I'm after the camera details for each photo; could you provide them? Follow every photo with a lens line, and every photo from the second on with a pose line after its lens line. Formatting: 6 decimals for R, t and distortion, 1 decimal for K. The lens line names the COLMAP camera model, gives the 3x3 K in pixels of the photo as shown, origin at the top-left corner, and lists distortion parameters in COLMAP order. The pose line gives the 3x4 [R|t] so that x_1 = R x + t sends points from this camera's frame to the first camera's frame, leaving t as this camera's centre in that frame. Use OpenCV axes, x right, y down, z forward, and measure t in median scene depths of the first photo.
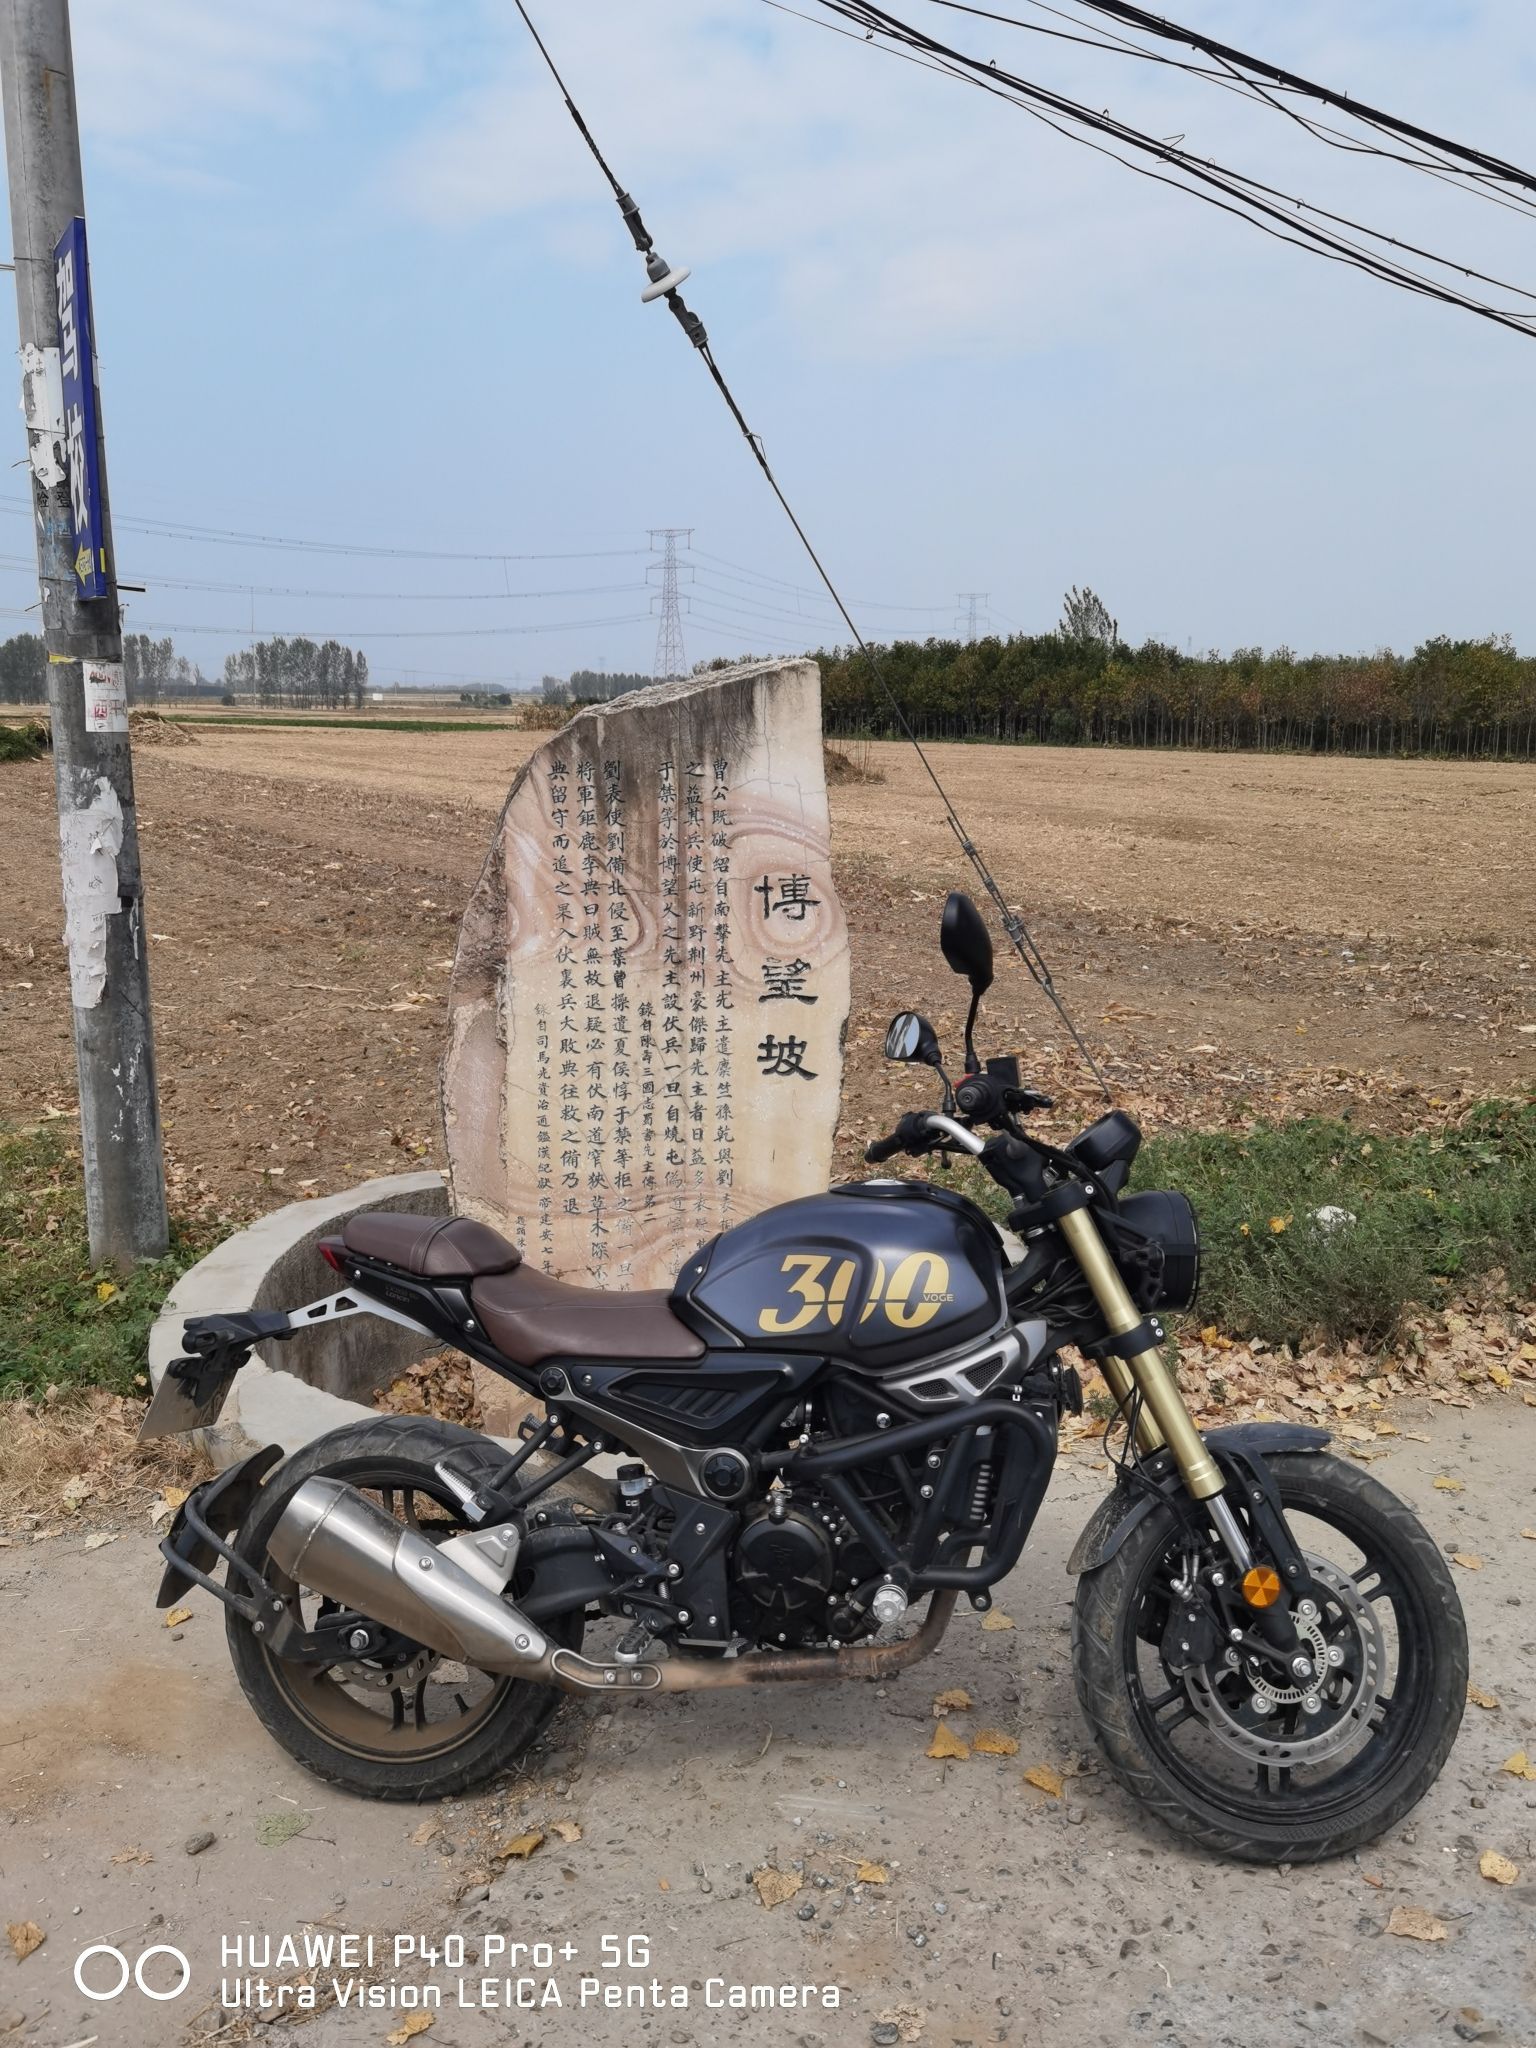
lens RADIAL K [[1920.2, 0, 782.3], [0, 1920.2, 1030.0], [0, 0, 1]] dist [0.278280, -0.637380]
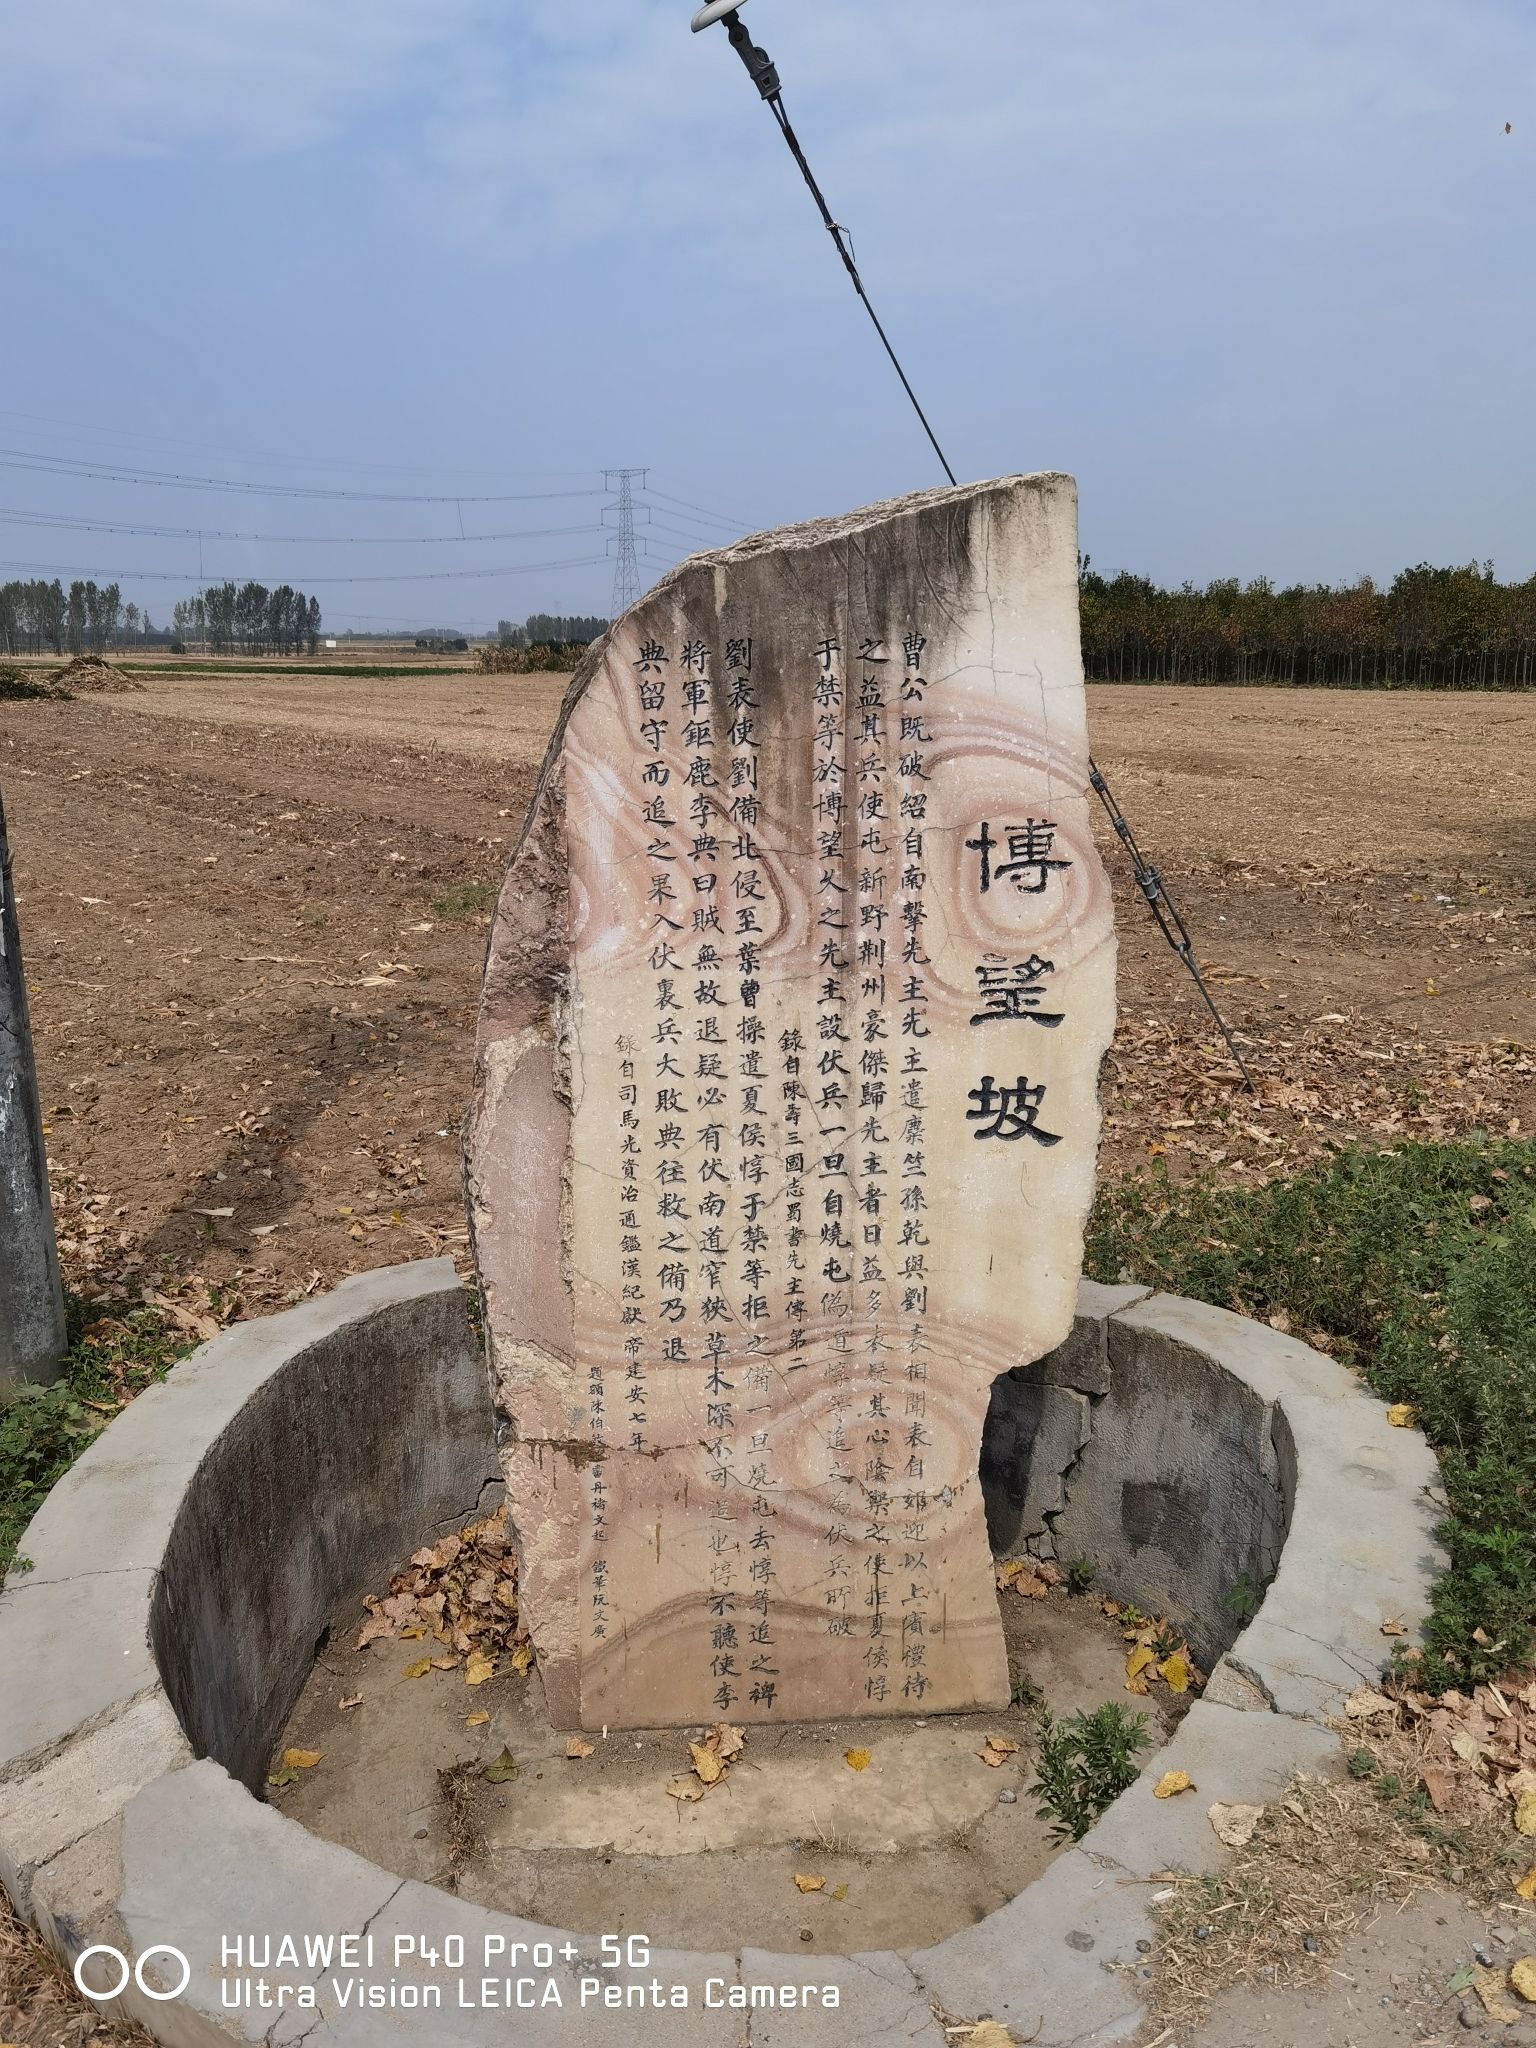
lens RADIAL K [[1840.7, 0, 783.1], [0, 1840.7, 1018.9], [0, 0, 1]] dist [0.233085, -0.340608]
pose [[0.999434, -0.018085, 0.028354, -0.089742], [0.017289, 0.999457, 0.028056, -0.034255], [-0.028846, -0.027550, 0.999204, 0.397176]]
